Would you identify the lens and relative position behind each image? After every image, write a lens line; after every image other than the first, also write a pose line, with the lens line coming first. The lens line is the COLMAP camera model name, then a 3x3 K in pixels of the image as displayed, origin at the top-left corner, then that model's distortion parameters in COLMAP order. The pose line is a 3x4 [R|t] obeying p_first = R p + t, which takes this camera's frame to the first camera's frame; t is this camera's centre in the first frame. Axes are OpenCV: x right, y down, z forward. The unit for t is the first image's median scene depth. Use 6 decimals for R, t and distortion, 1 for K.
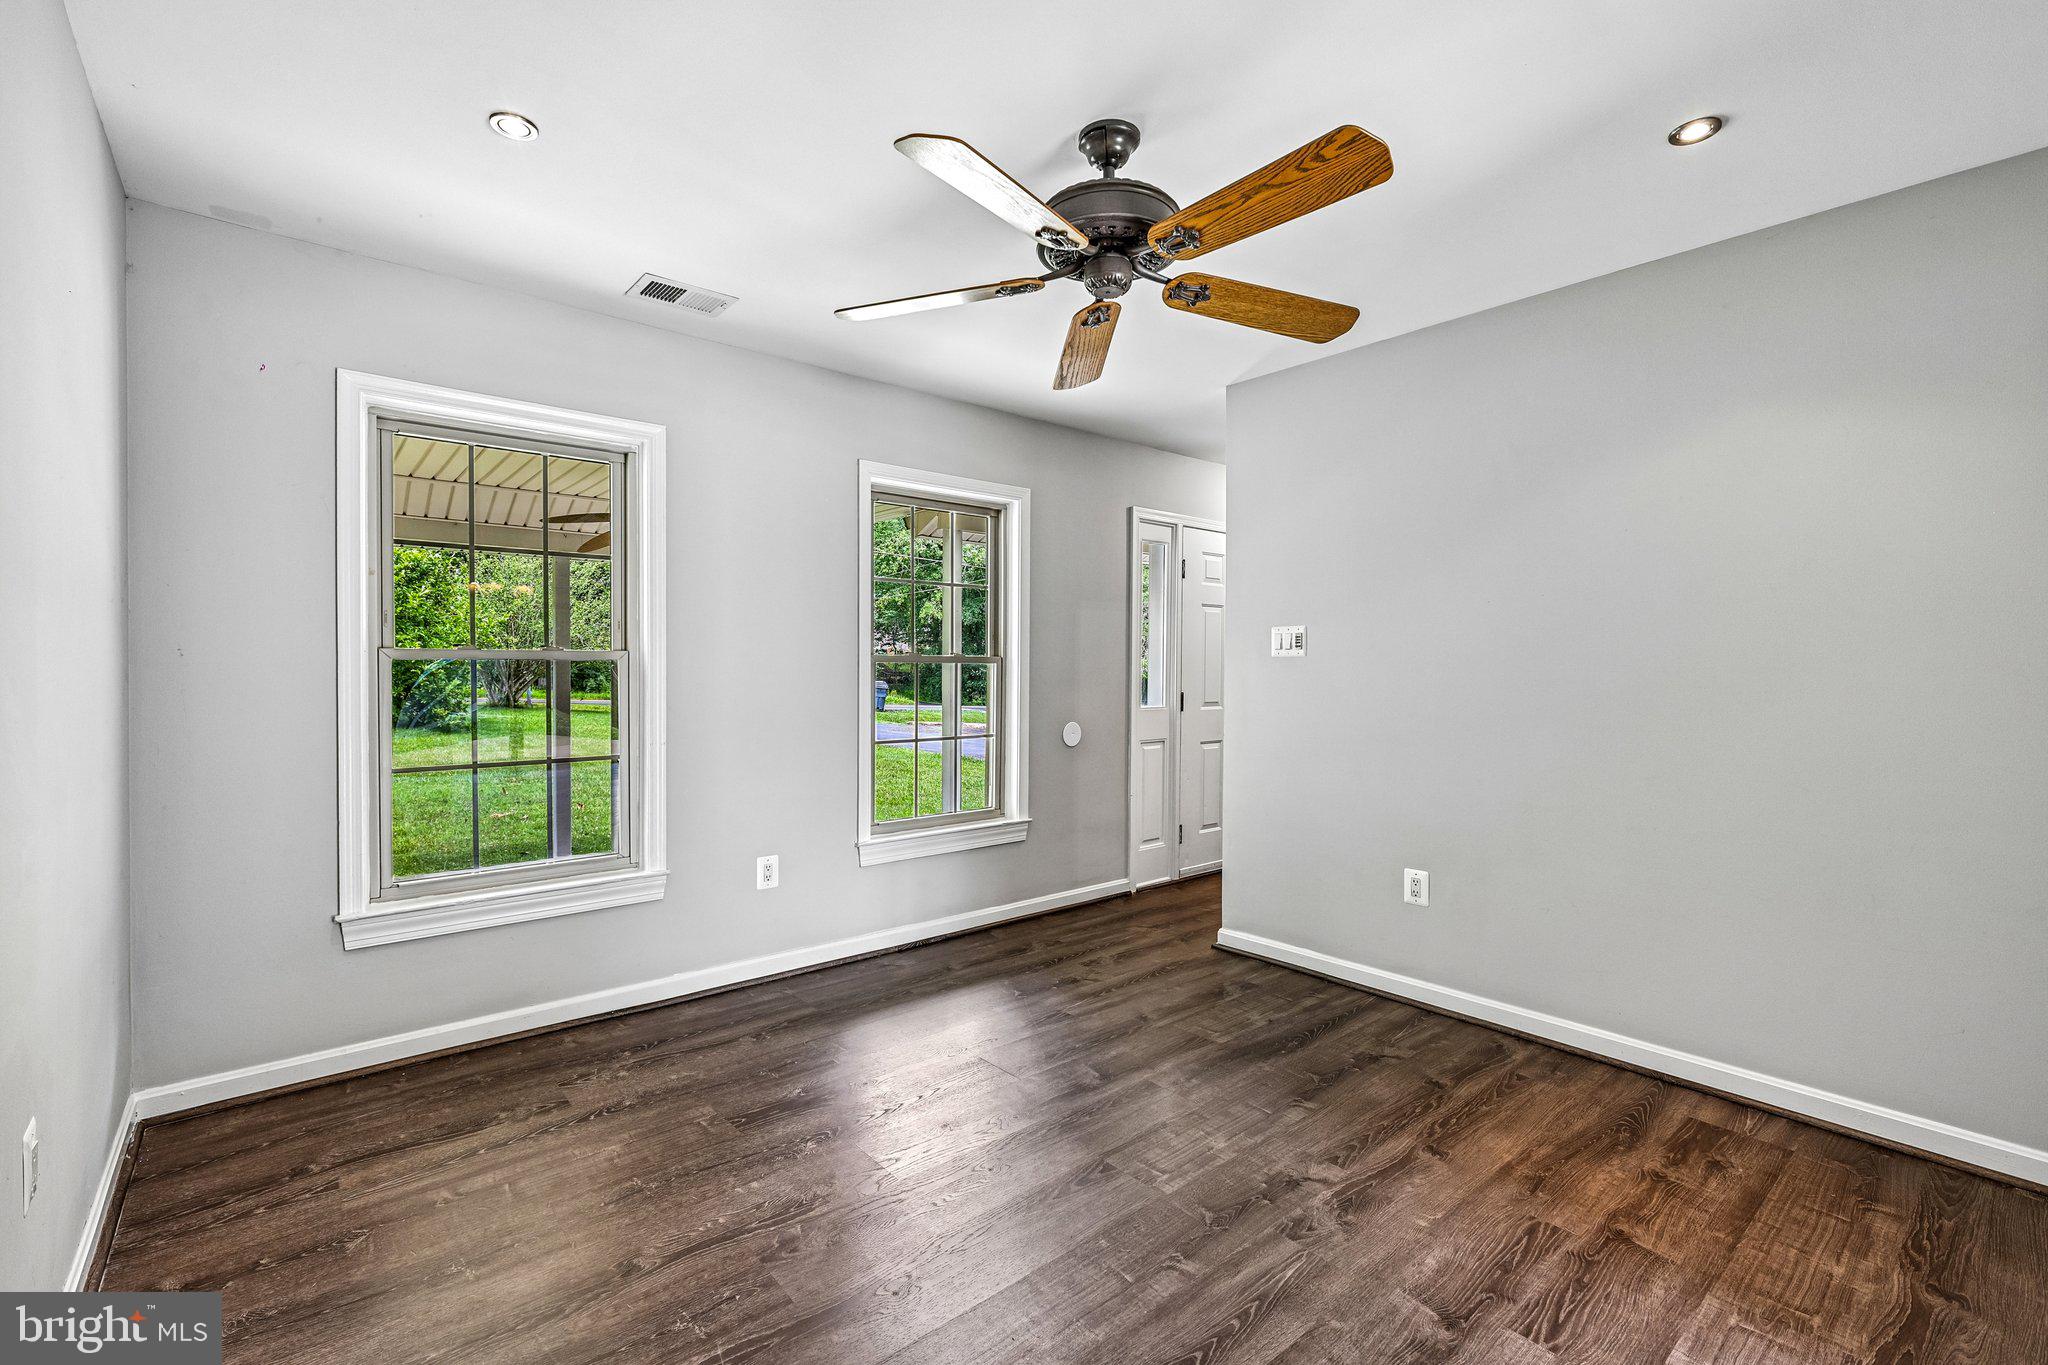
lens RADIAL K [[885.2, 0, 1027.1], [0, 885.2, 656.4], [0, 0, 1]] dist [0.002162, 0.000273]
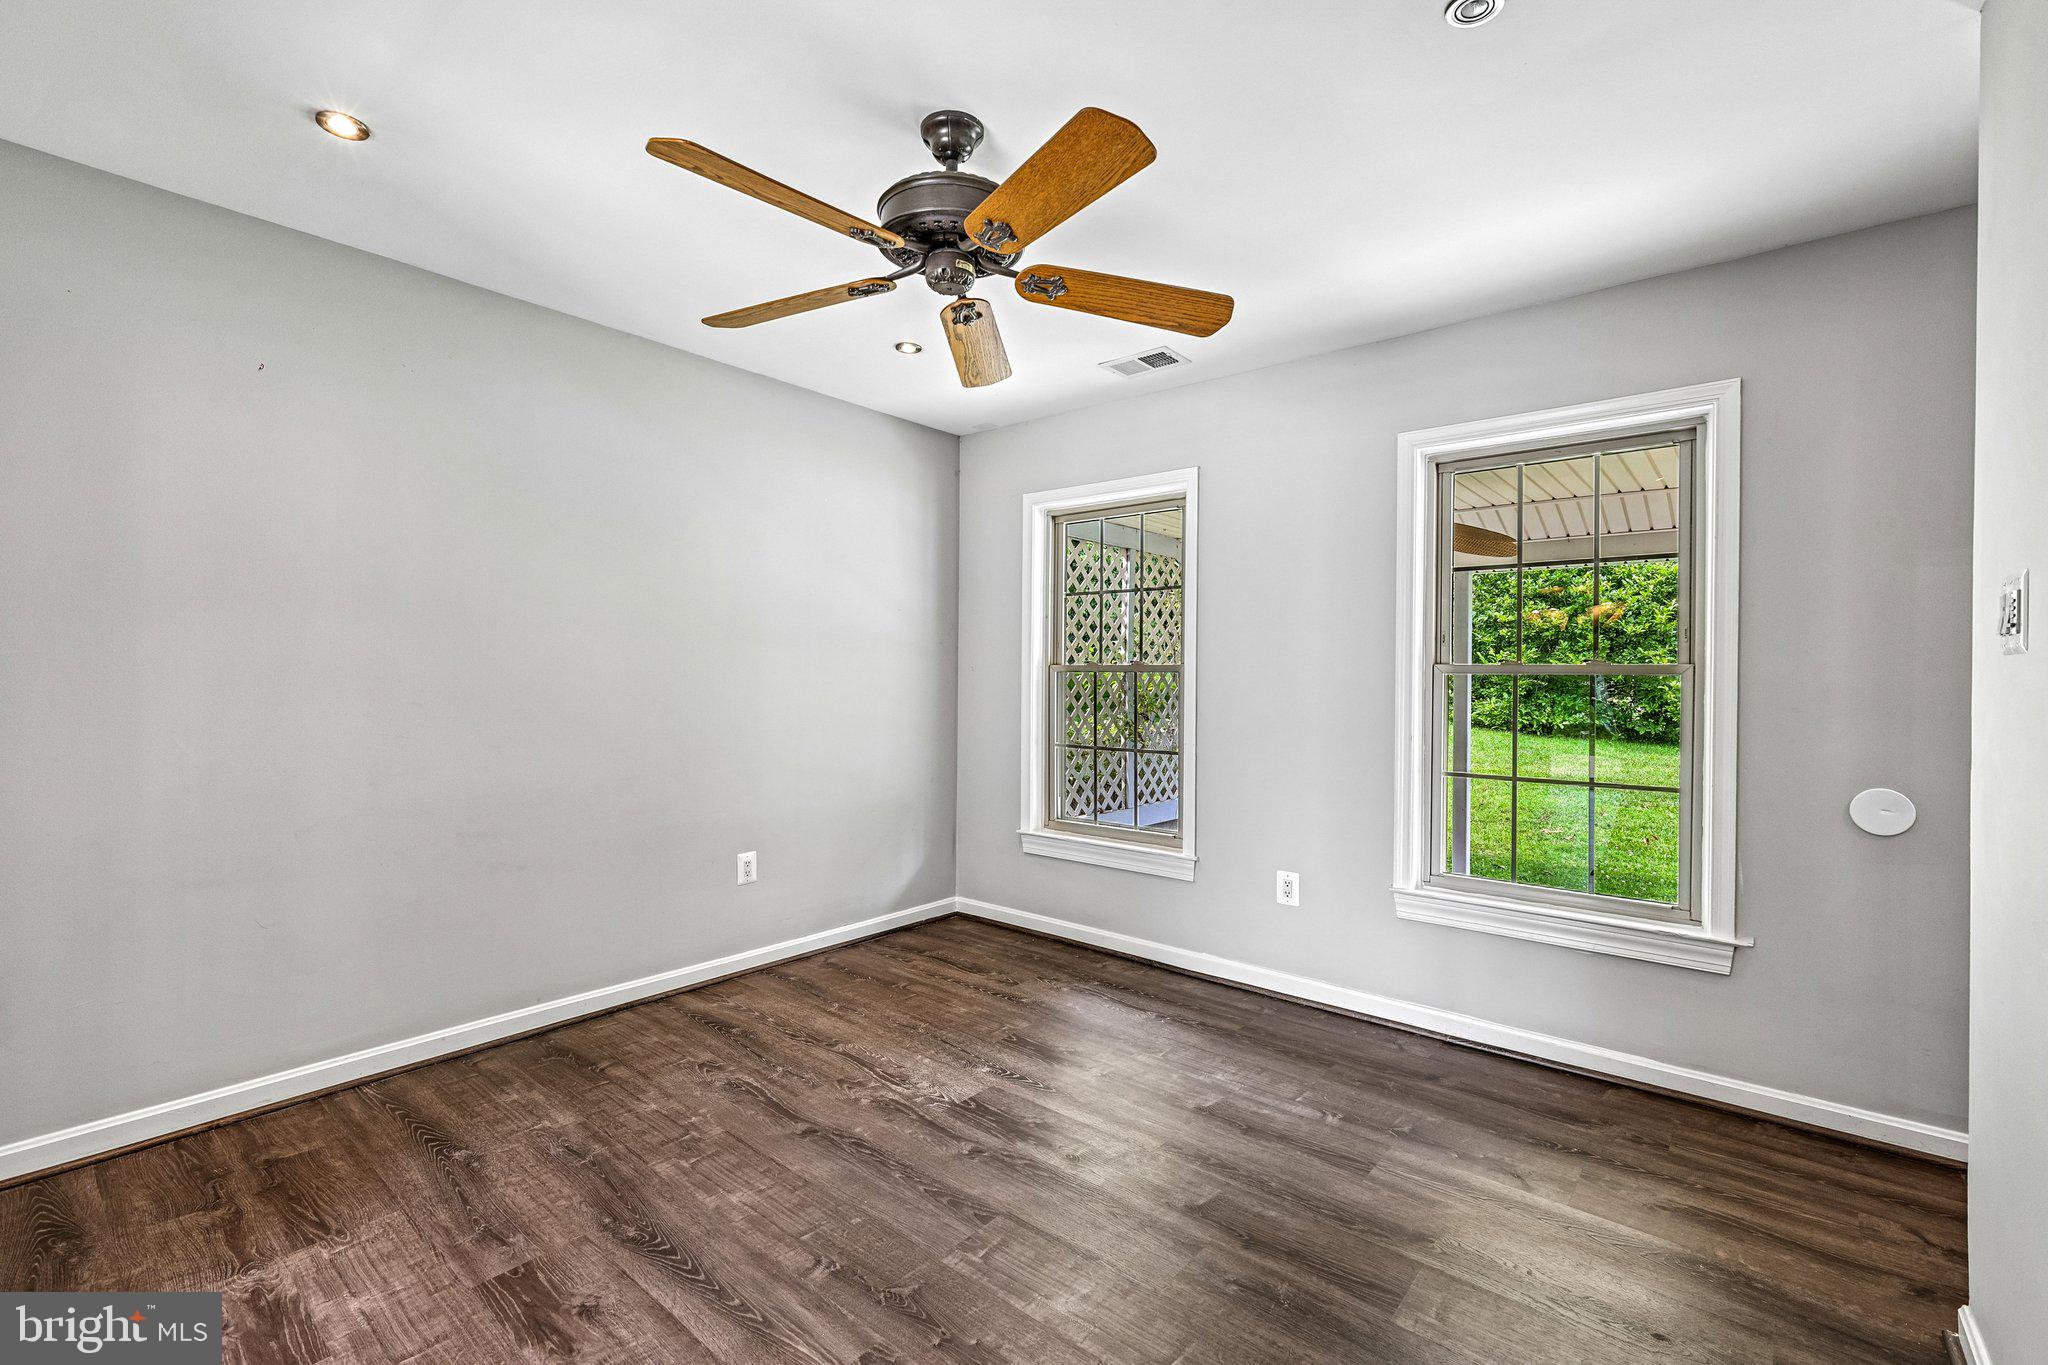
lens RADIAL K [[885.2, 0, 1018.9], [0, 885.2, 680.7], [0, 0, 1]] dist [0.002162, 0.000273]
pose [[0.169254, 0.003506, -0.985566, 0.701120], [0.003705, 0.999984, 0.004194, 0.010342], [0.985566, -0.004361, 0.169238, 0.616519]]
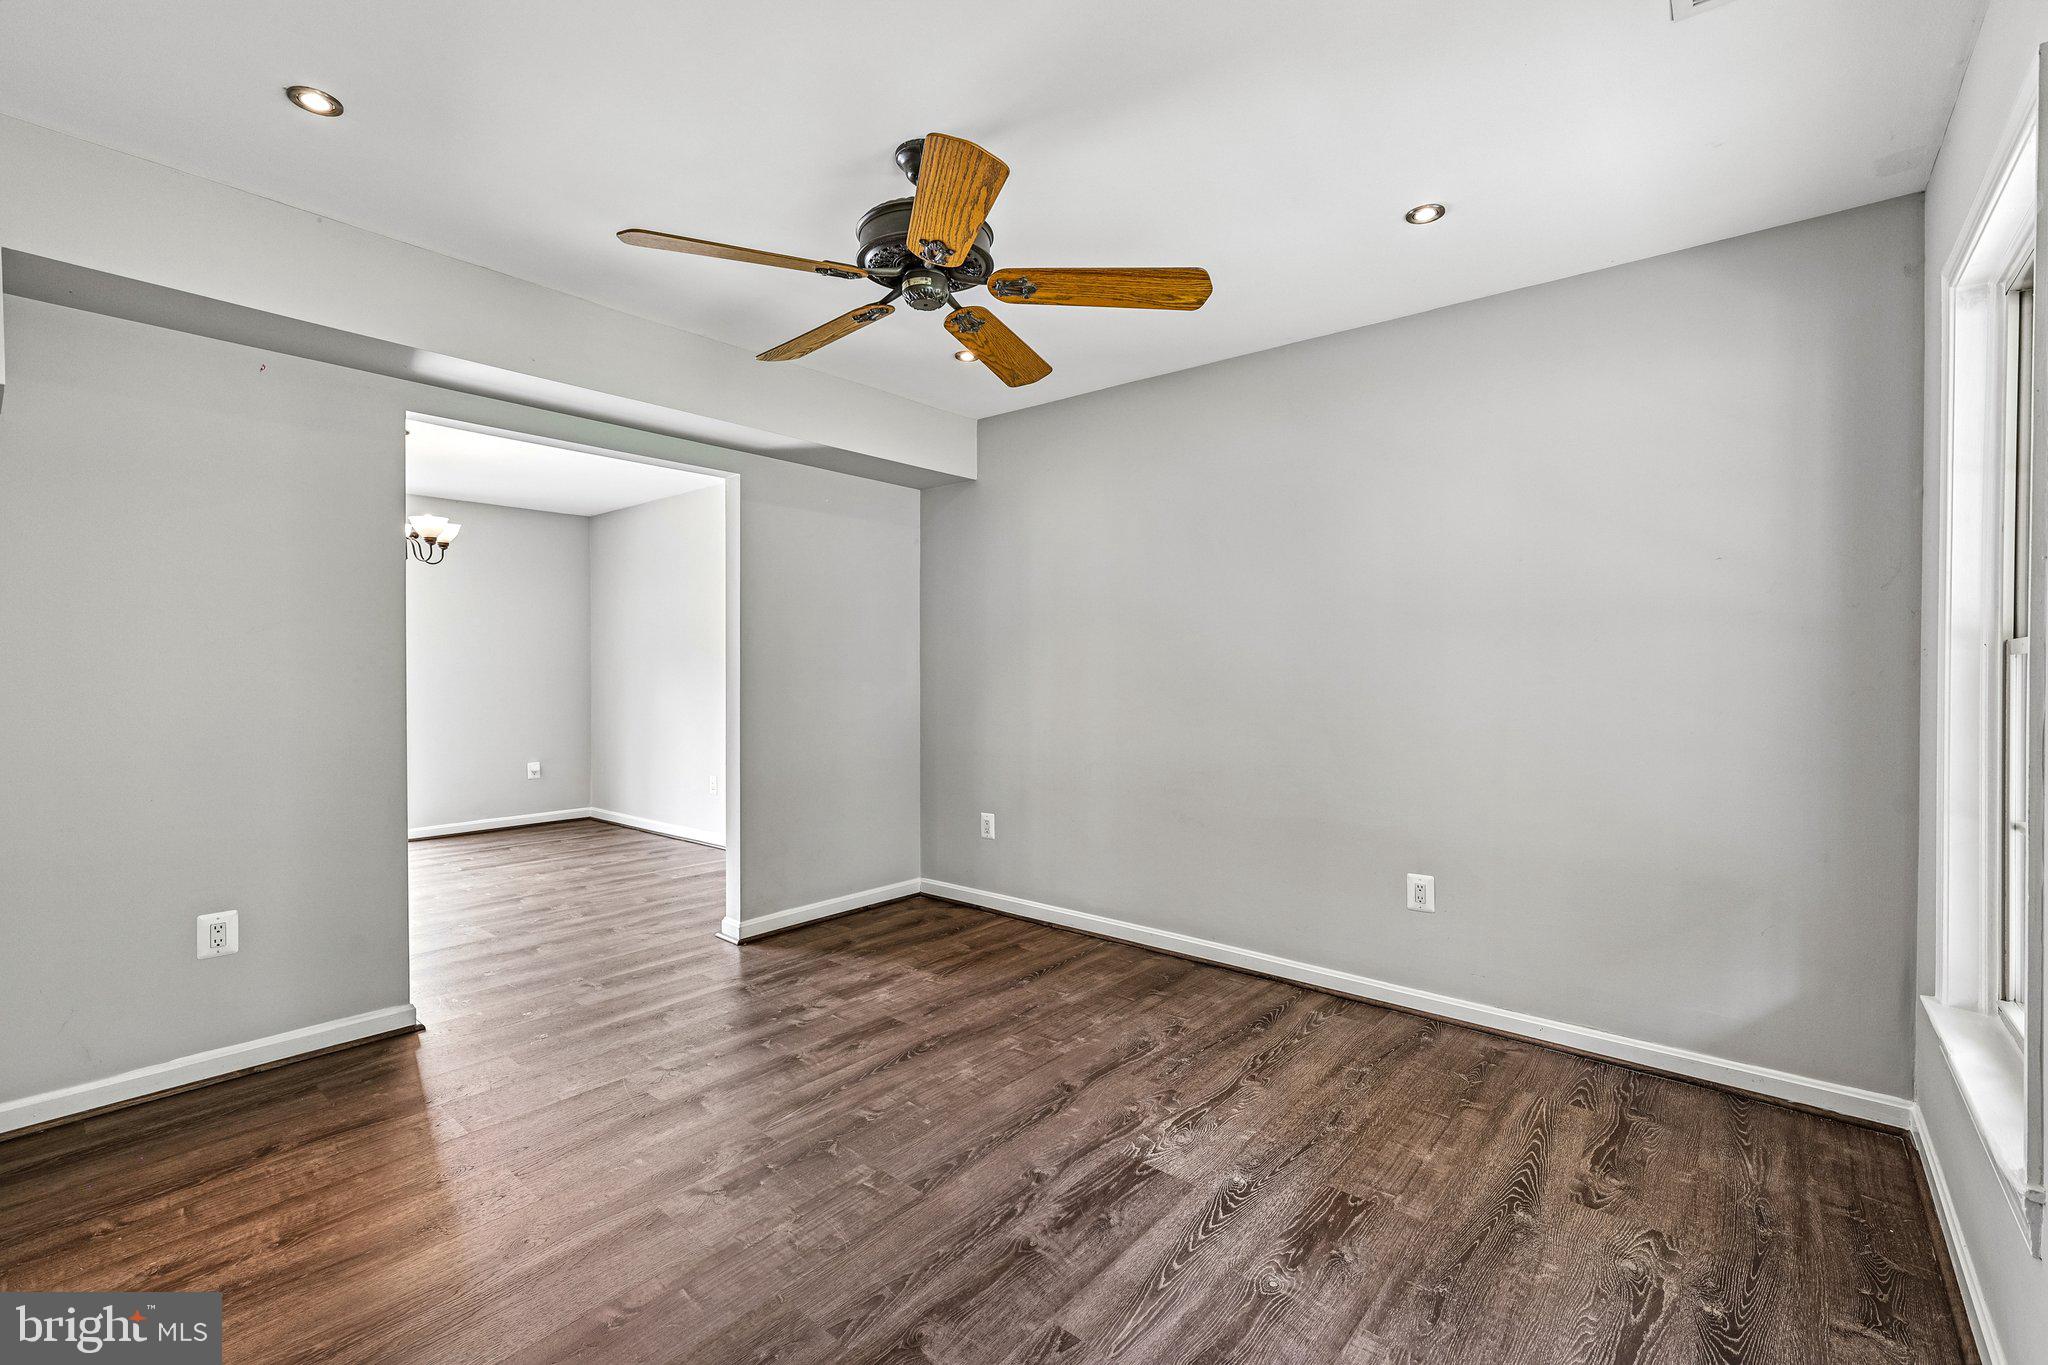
lens RADIAL K [[885.2, 0, 1025.5], [0, 885.2, 680.3], [0, 0, 1]] dist [0.002162, 0.000273]
pose [[-0.985384, -0.003757, -0.170306, 0.100120], [-0.004199, 0.999989, 0.002239, 0.020451], [0.170295, 0.002921, -0.985389, 1.371469]]
